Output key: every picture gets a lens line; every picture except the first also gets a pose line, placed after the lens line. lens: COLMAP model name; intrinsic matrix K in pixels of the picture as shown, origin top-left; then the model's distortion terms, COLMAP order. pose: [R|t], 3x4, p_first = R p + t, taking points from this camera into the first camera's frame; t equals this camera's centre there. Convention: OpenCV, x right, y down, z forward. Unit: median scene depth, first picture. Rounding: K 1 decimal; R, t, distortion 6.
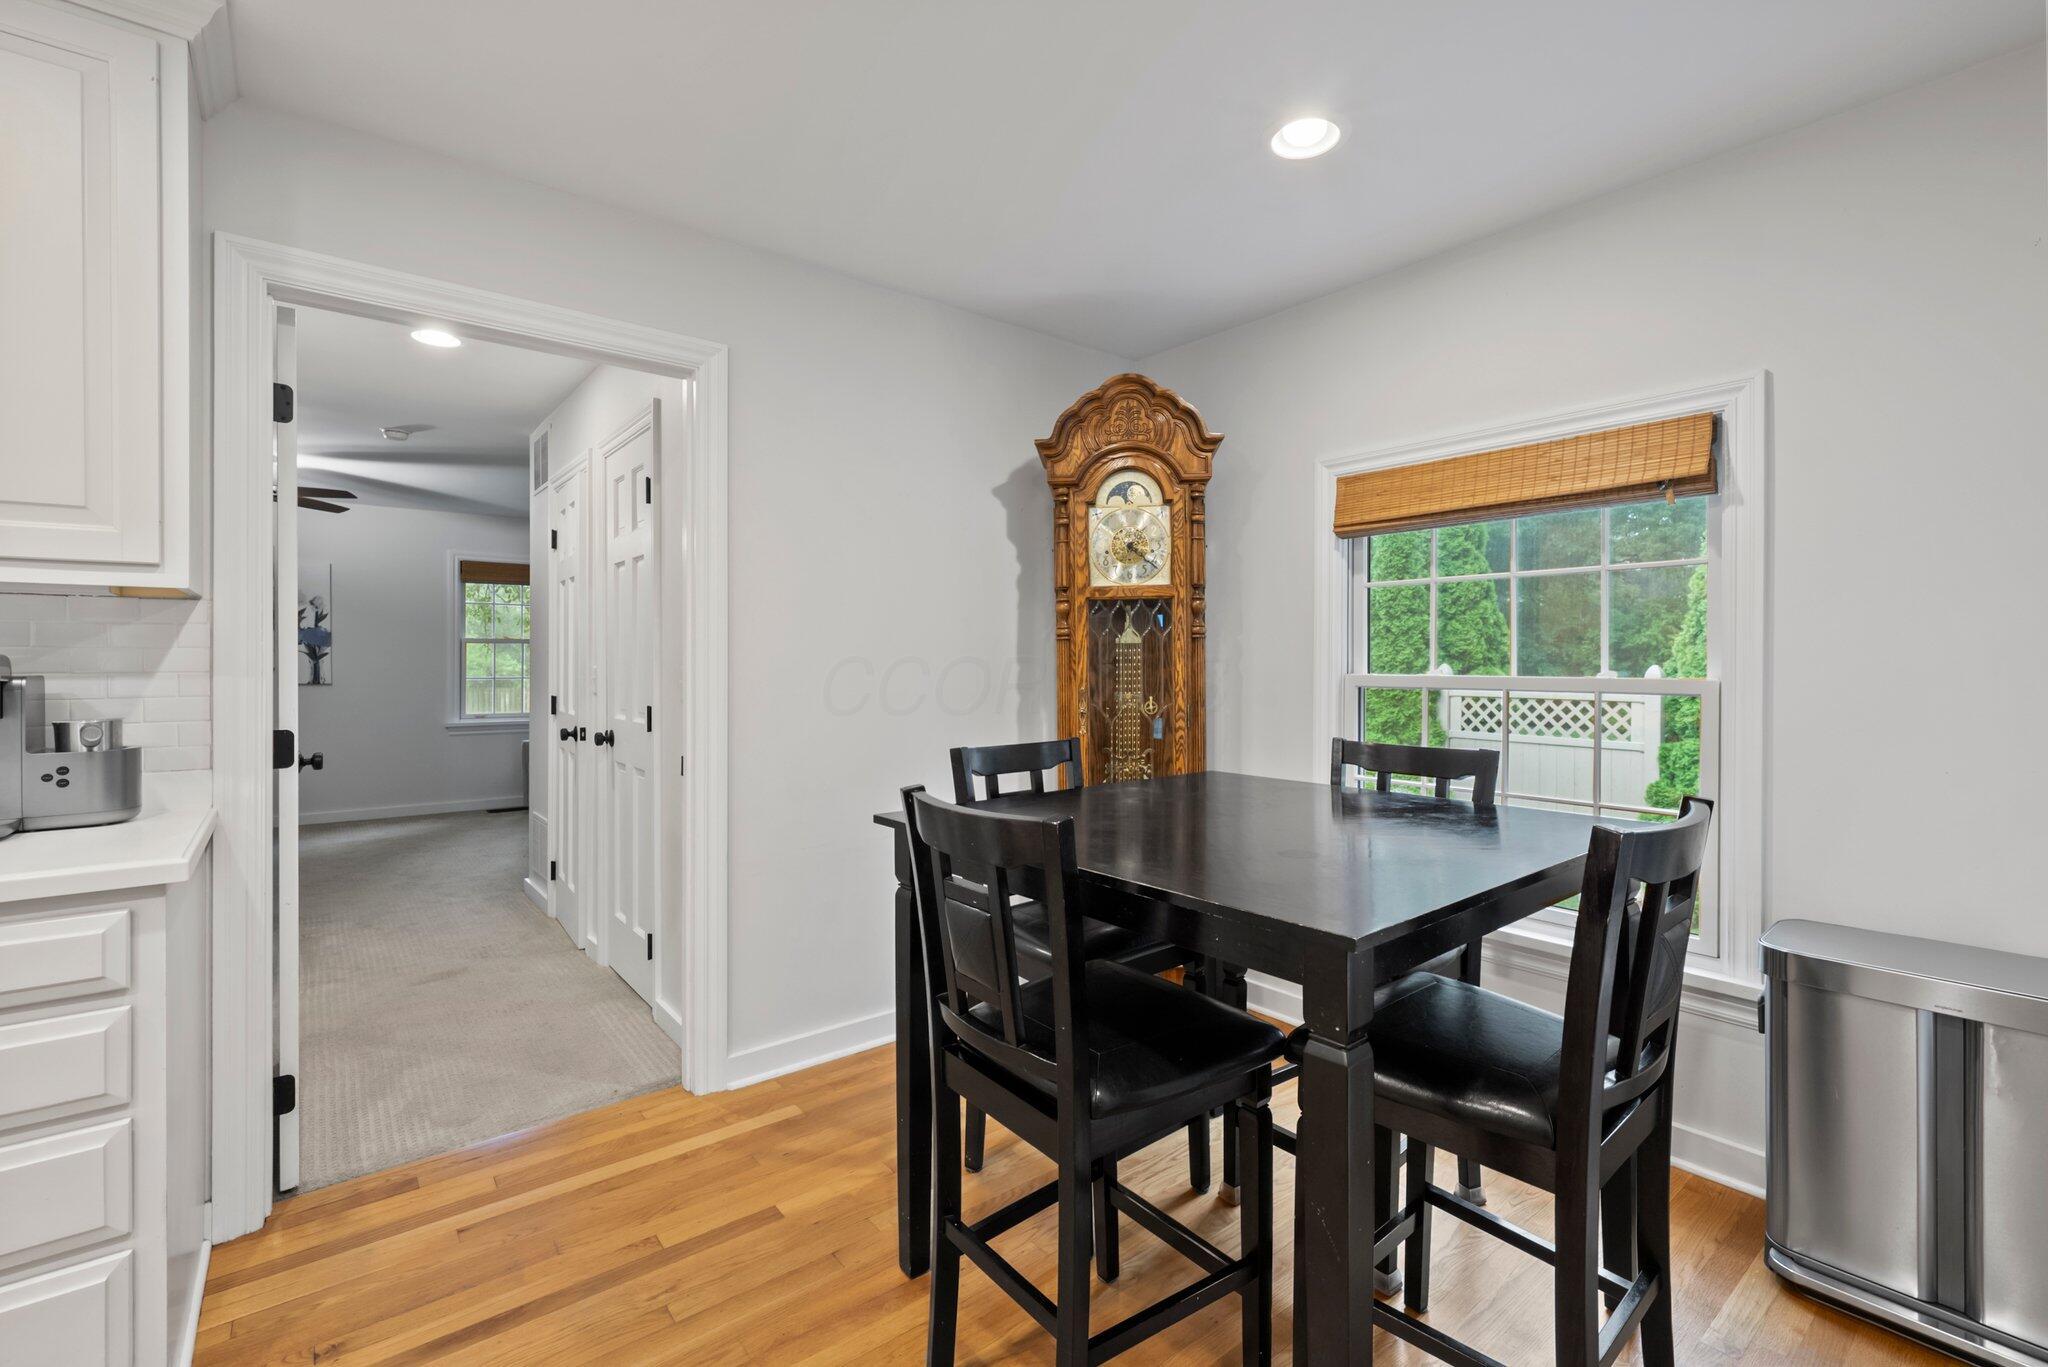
lens RADIAL K [[905.2, 0, 1034.6], [0, 905.2, 666.3], [0, 0, 1]] dist [0.001558, 0.000347]
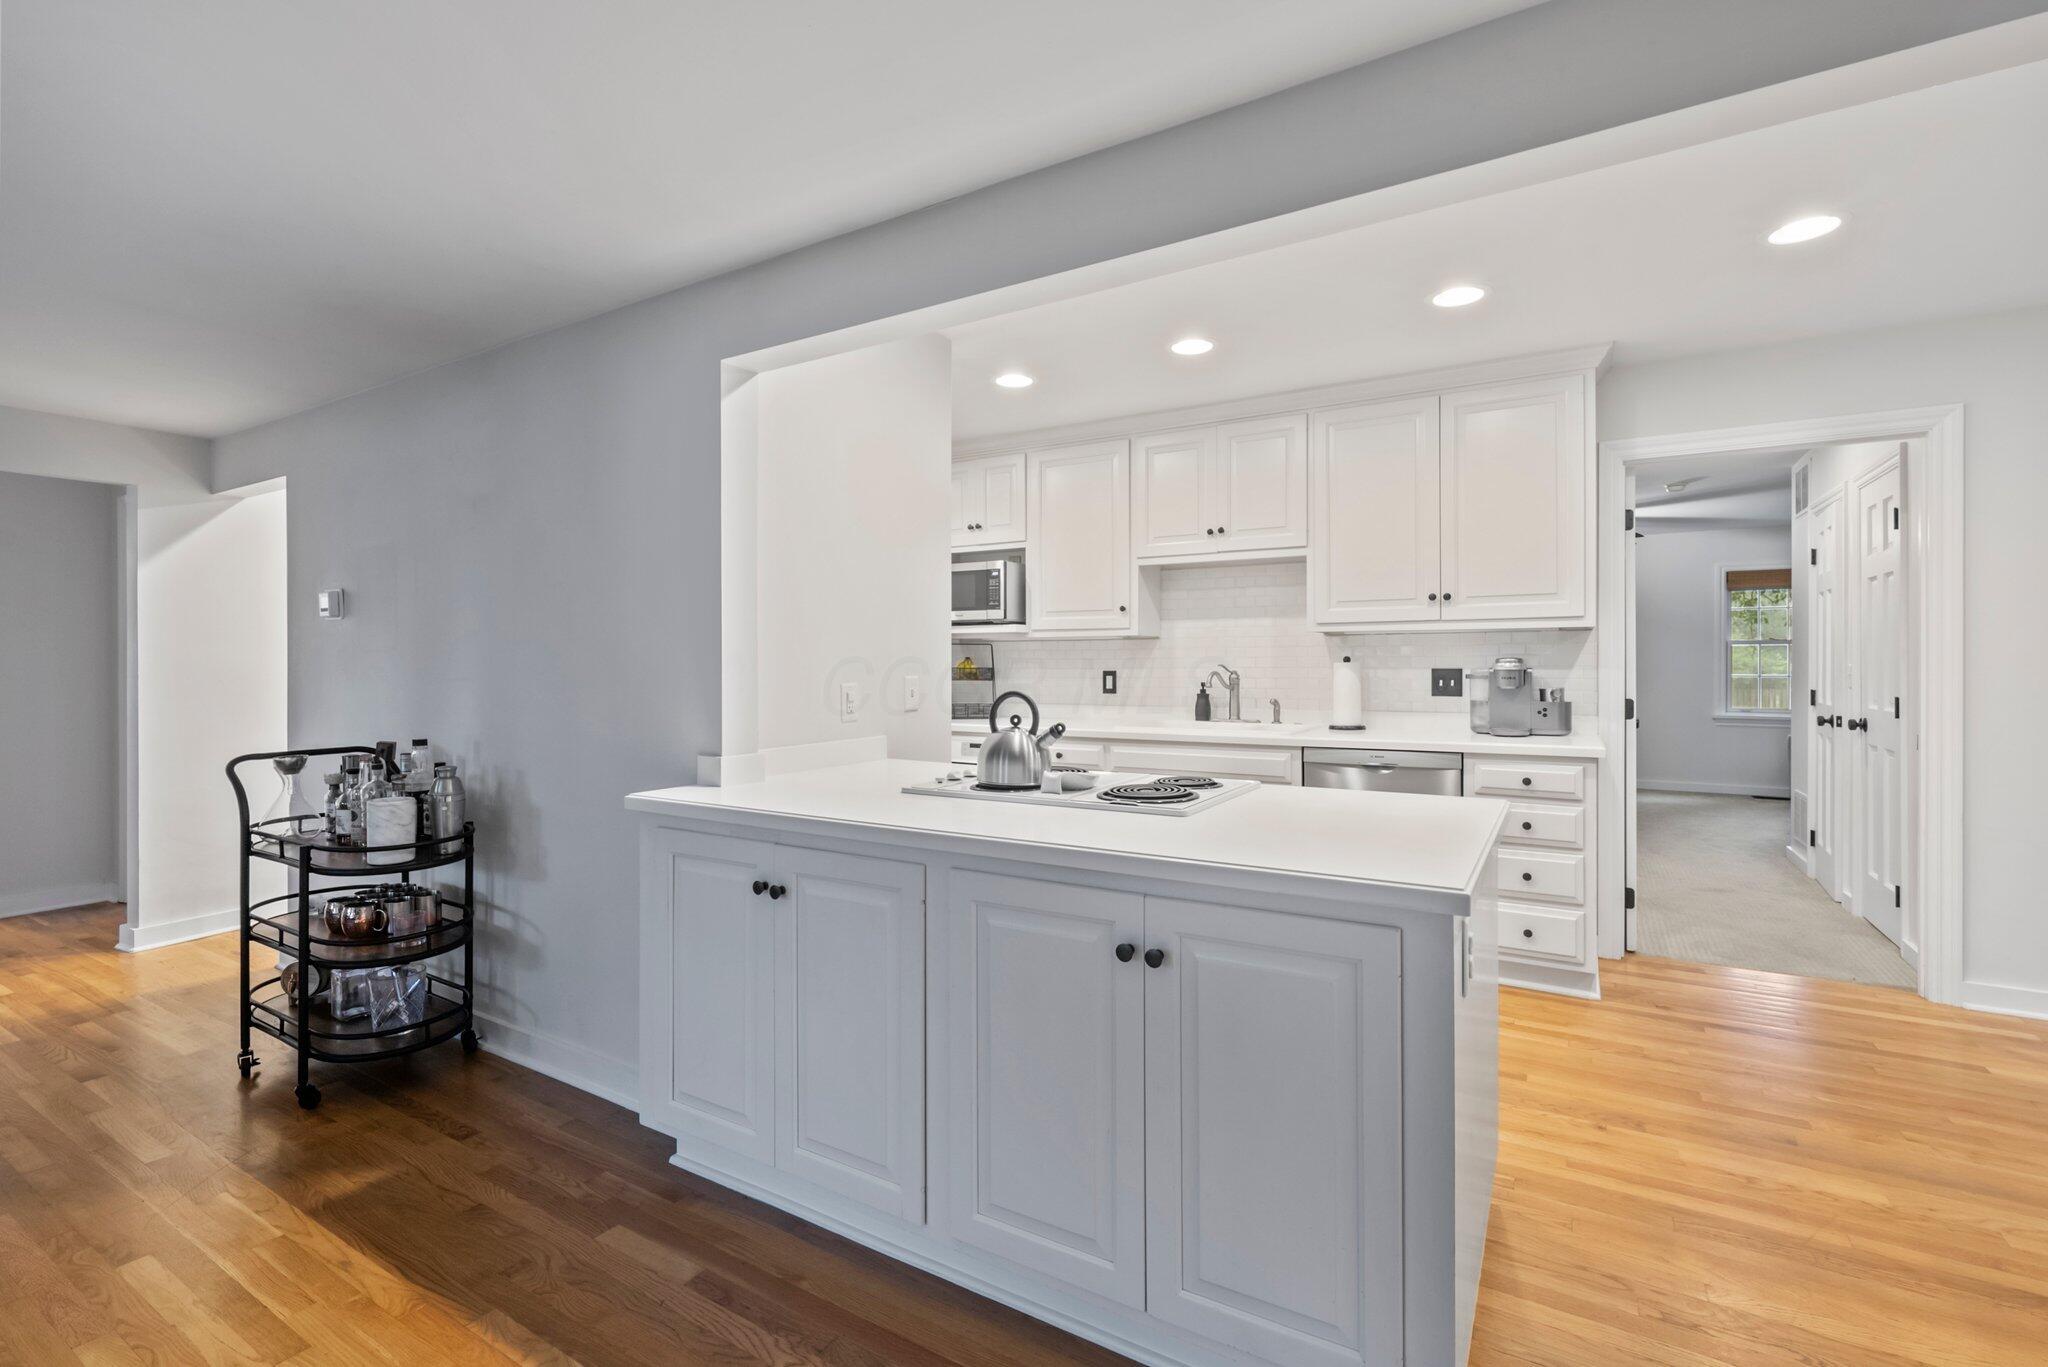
lens RADIAL K [[905.2, 0, 1034.6], [0, 905.2, 666.3], [0, 0, 1]] dist [0.001558, 0.000347]
pose [[0.348588, 0.000542, -0.937276, 0.297317], [-0.000235, 1.000000, 0.000490, 0.002510], [0.937276, 0.000050, 0.348588, -0.483846]]
